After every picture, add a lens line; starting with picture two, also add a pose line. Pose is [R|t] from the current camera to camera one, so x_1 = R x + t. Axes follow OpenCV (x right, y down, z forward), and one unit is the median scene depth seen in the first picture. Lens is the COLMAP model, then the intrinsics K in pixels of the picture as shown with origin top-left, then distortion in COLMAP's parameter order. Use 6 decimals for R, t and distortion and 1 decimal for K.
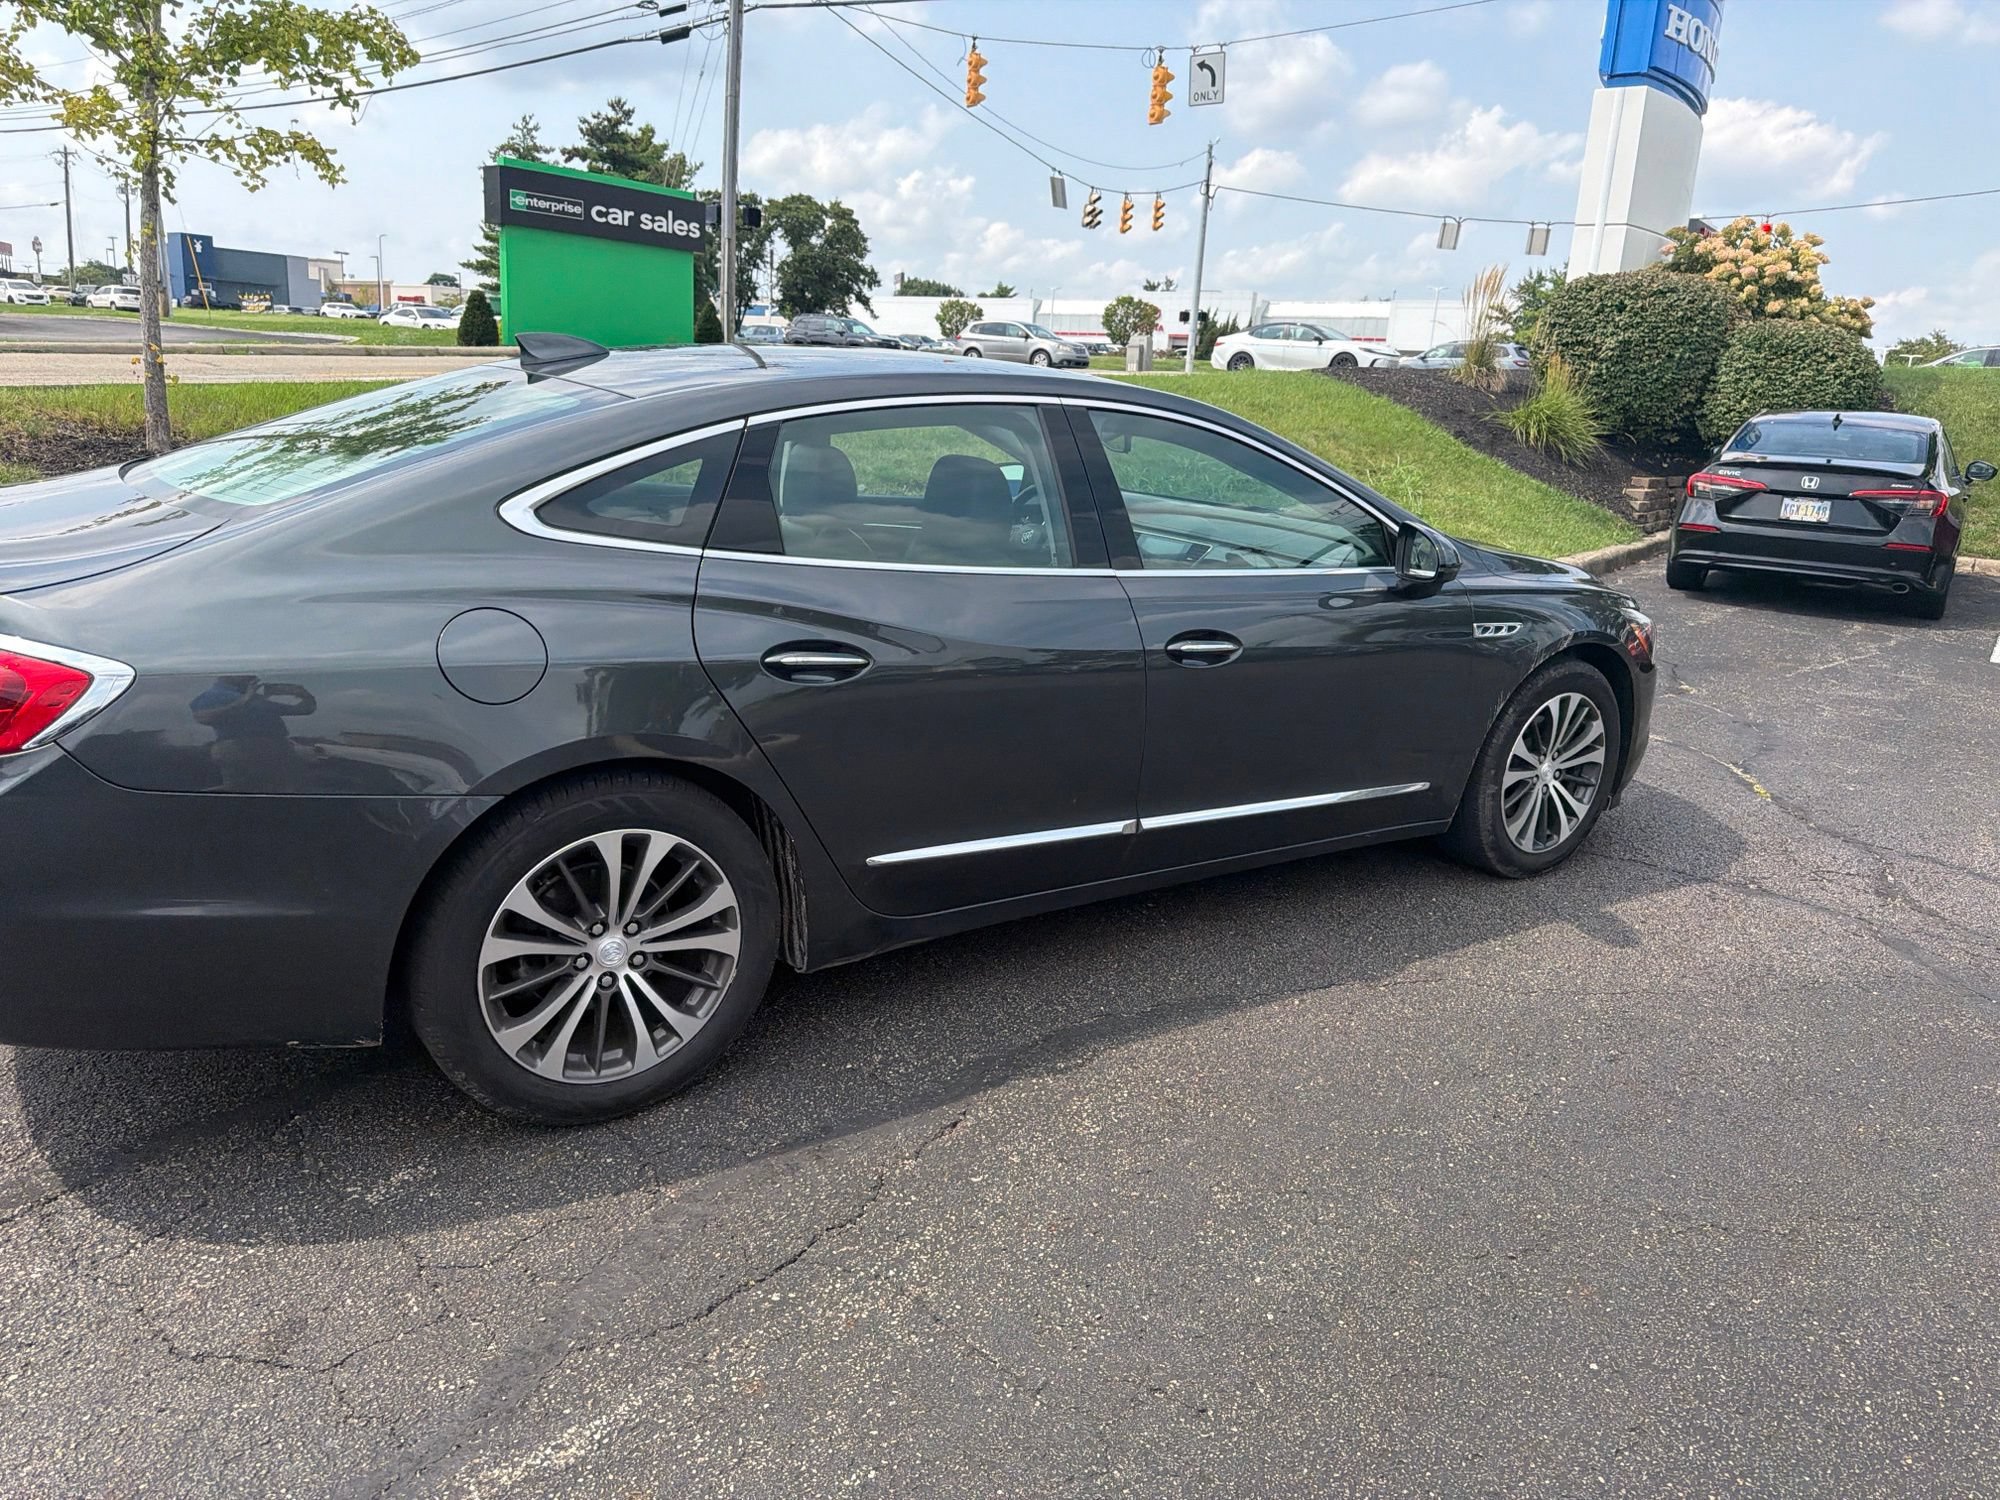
lens RADIAL K [[1400.0, 0, 994.8], [0, 1400.0, 749.9], [0, 0, 1]] dist [0.070447, -0.089214]
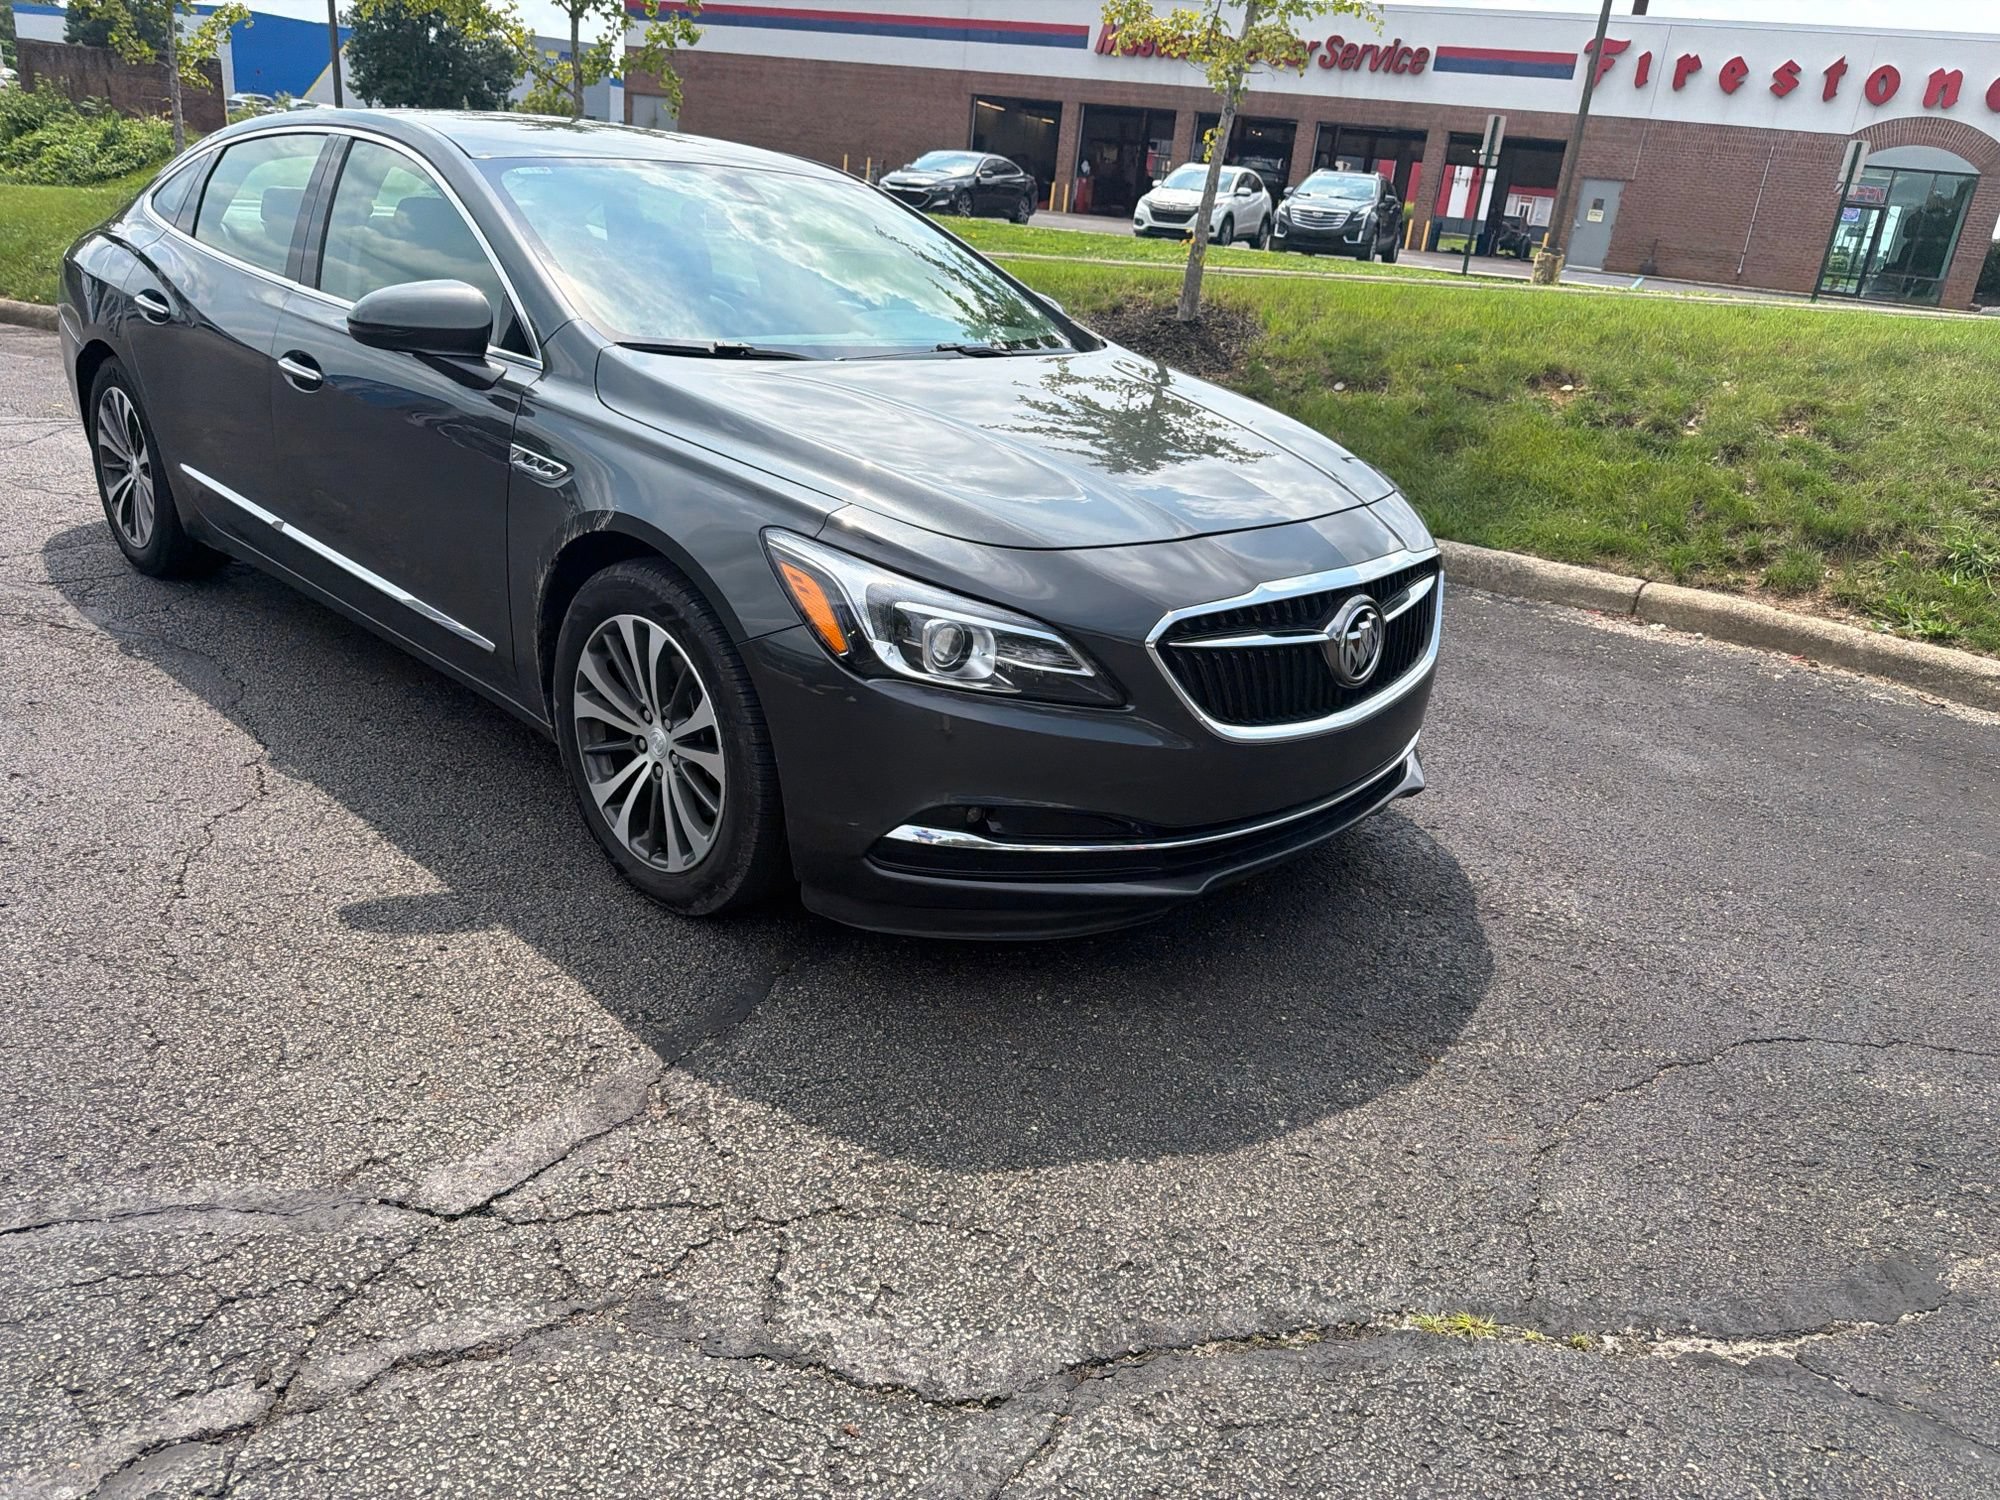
lens RADIAL K [[1421.7, 0, 1021.1], [0, 1421.7, 762.5], [0, 0, 1]] dist [0.008099, -0.008432]
pose [[0.206823, 0.322142, -0.923823, 0.668090], [-0.328458, 0.912300, 0.244590, -0.122069], [0.921596, 0.252851, 0.294494, 0.639277]]
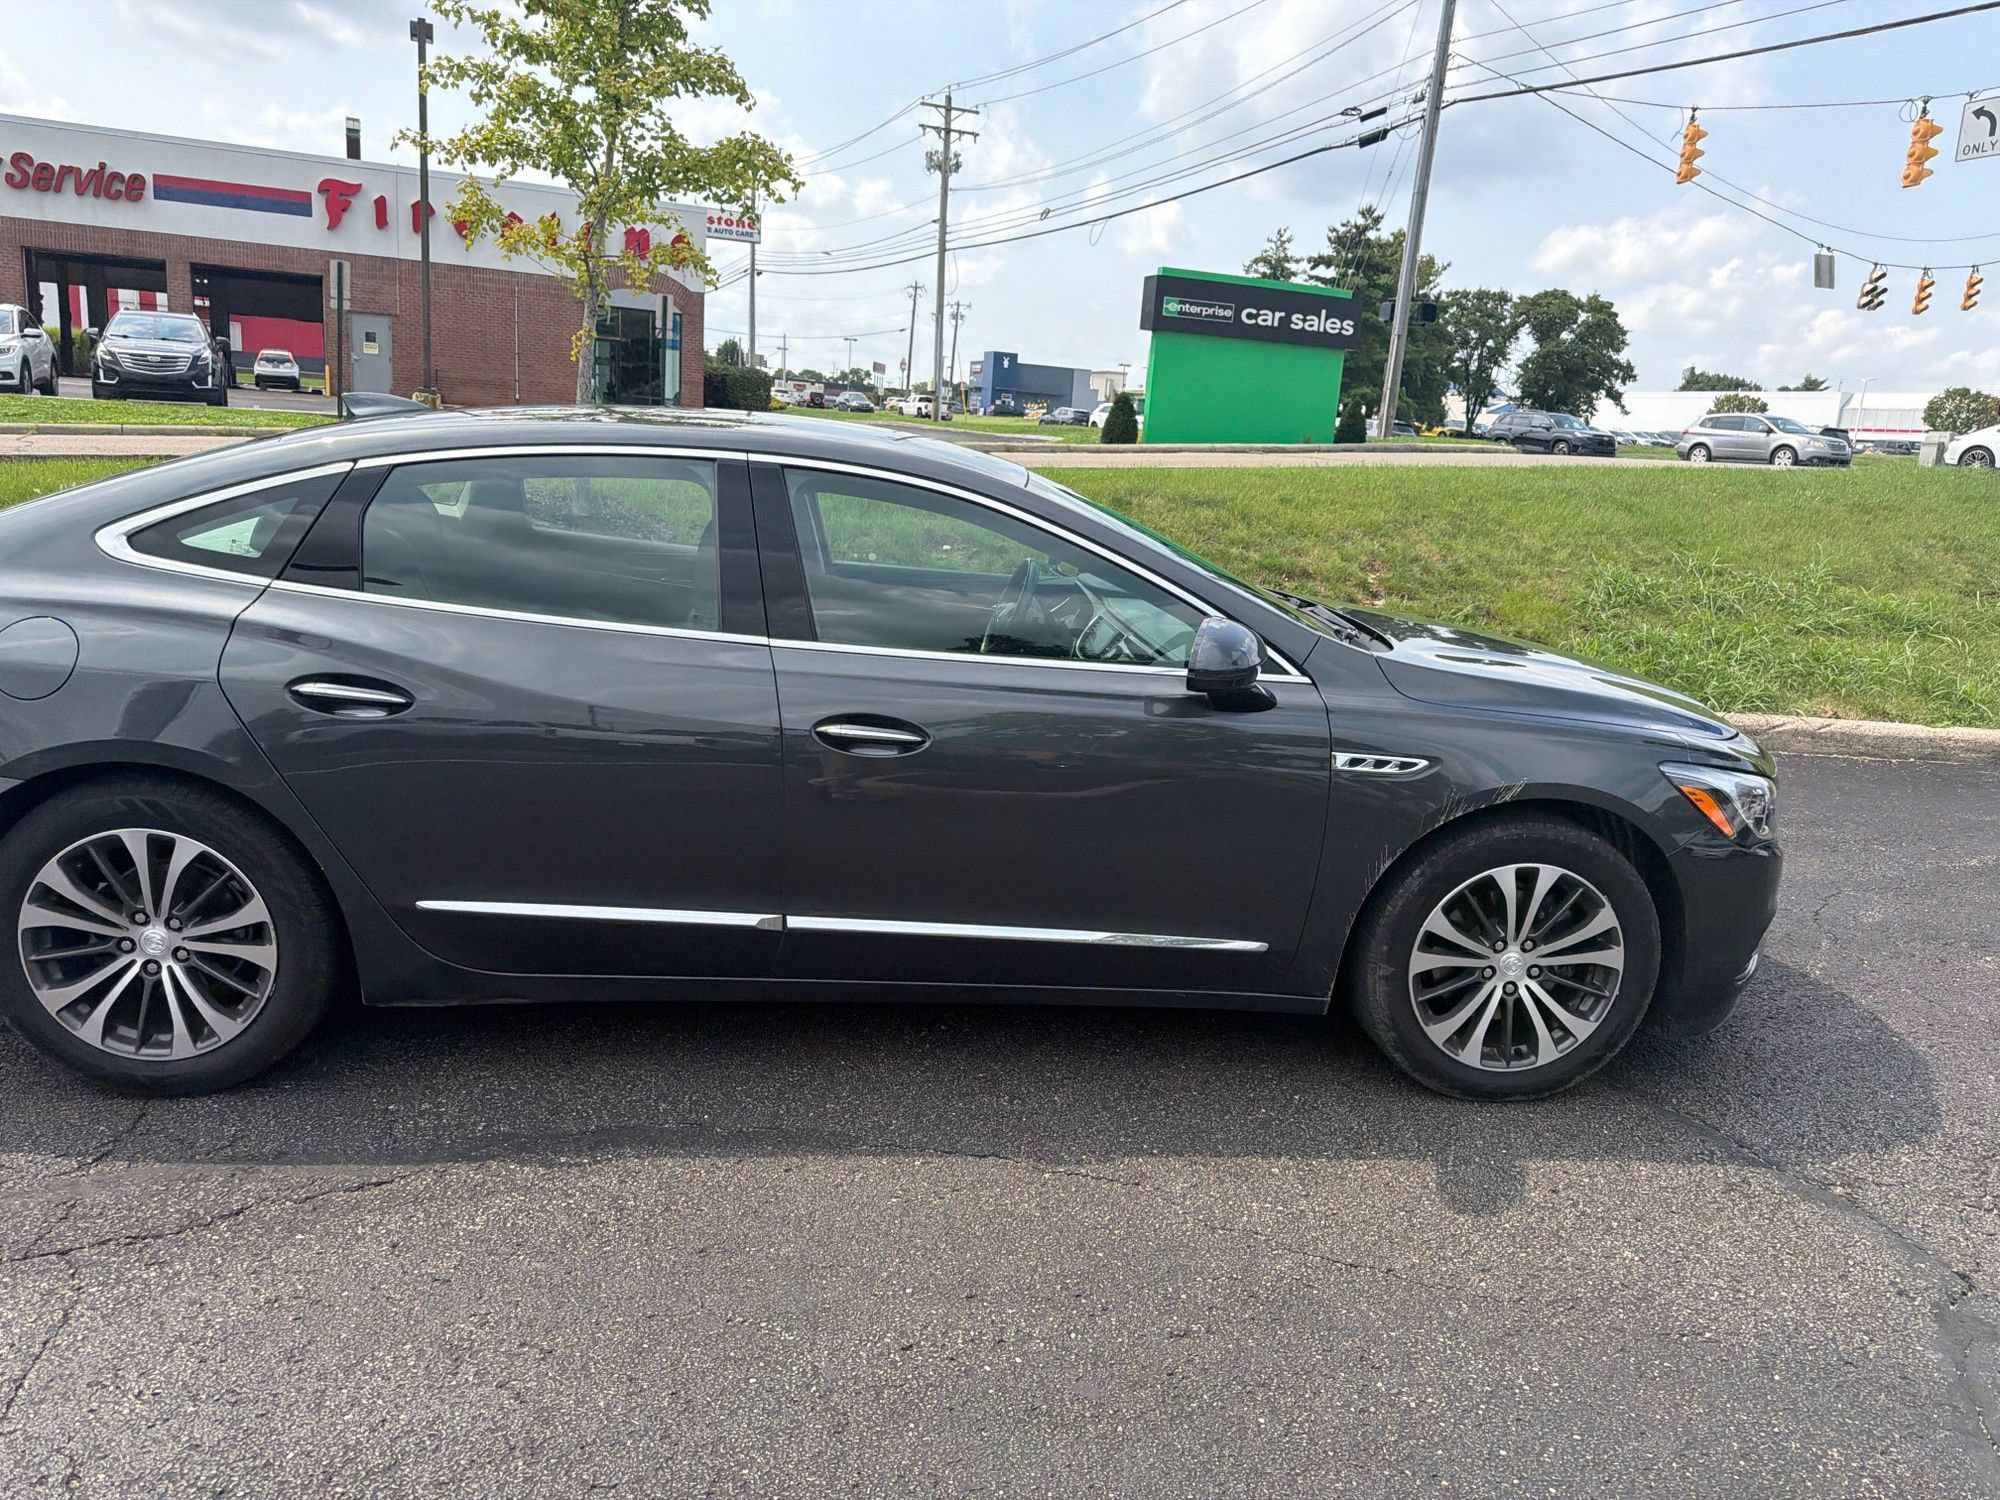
lens RADIAL K [[1413.5, 0, 994.9], [0, 1413.5, 757.4], [0, 0, 1]] dist [0.032004, -0.040171]
pose [[0.873950, 0.108670, -0.473710, 0.327535], [-0.138216, 0.990009, -0.027885, -0.023089], [0.465948, 0.089844, 0.880239, 0.131872]]
